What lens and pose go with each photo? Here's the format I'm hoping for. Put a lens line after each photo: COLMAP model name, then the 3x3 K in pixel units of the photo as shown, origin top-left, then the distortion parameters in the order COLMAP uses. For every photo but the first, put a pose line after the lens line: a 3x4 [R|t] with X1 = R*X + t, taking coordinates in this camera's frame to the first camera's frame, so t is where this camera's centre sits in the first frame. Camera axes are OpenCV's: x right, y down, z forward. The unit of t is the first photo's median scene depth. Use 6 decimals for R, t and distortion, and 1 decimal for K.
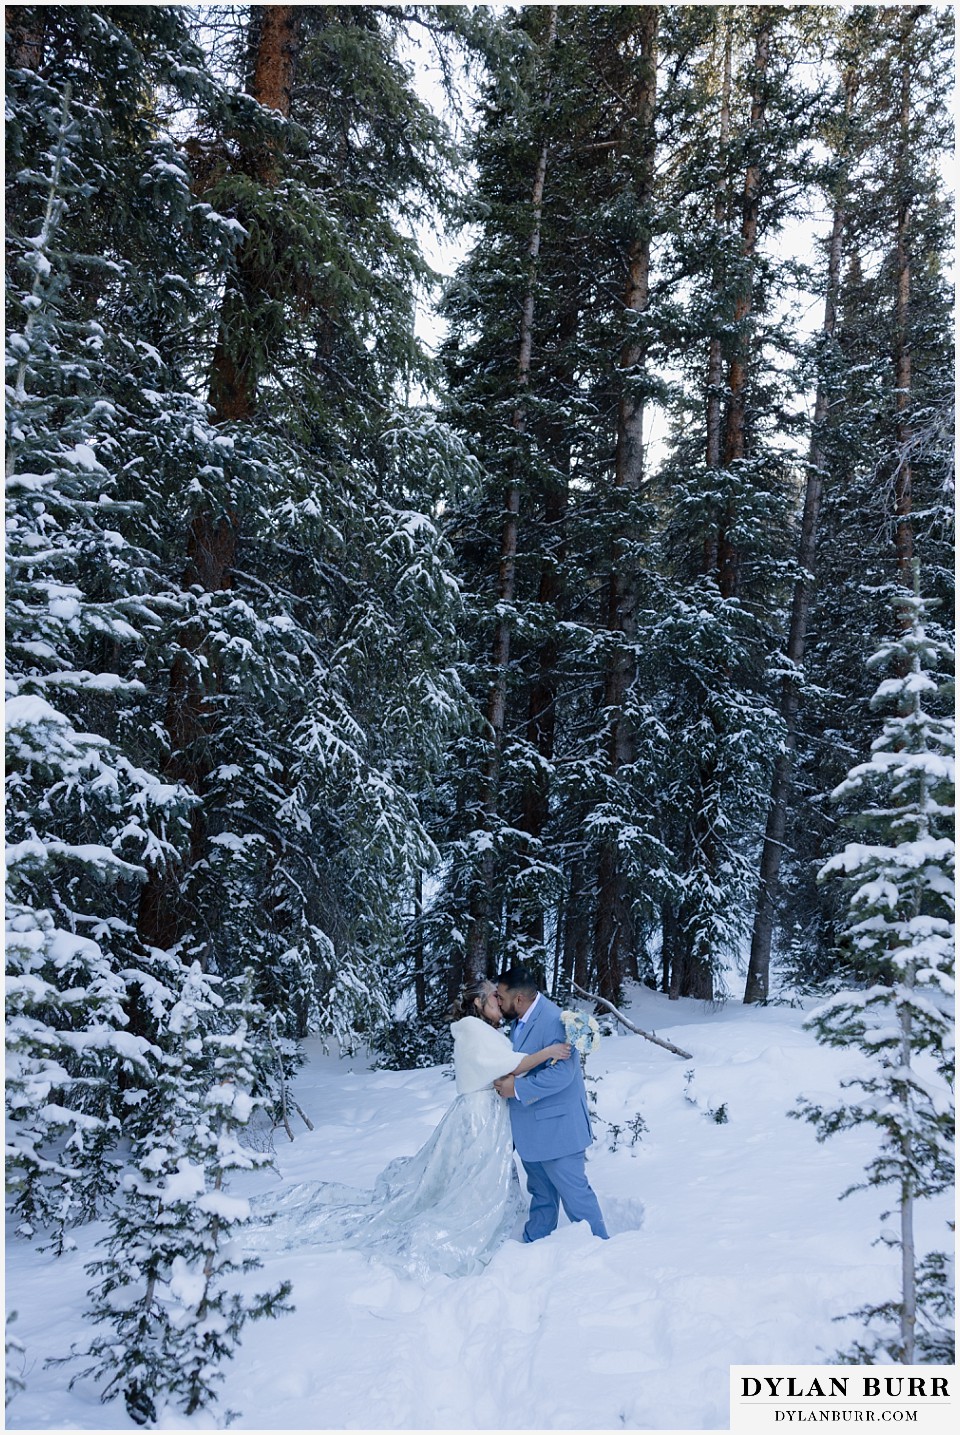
lens RADIAL K [[1097.5, 0, 492.7], [0, 1097.5, 719.9], [0, 0, 1]] dist [-0.011136, 0.014307]
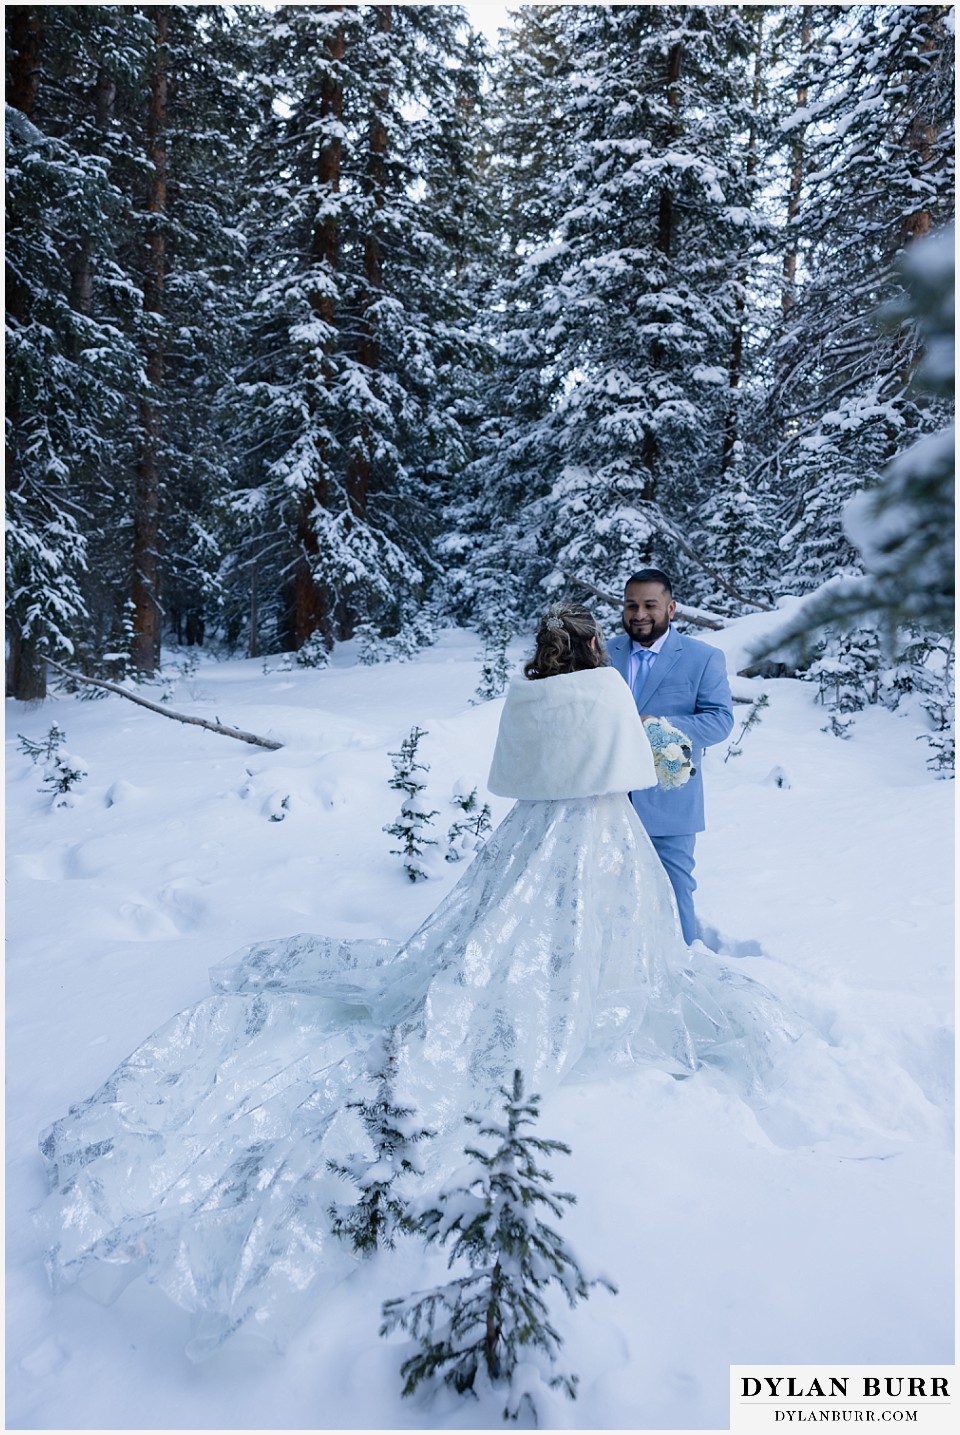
lens RADIAL K [[1097.5, 0, 481.4], [0, 1097.5, 716.6], [0, 0, 1]] dist [-0.011136, 0.014307]
pose [[0.626403, -0.063007, 0.776949, -0.213325], [-0.135233, 0.972830, 0.187922, 0.079658], [-0.767679, -0.222784, 0.600863, 0.278958]]
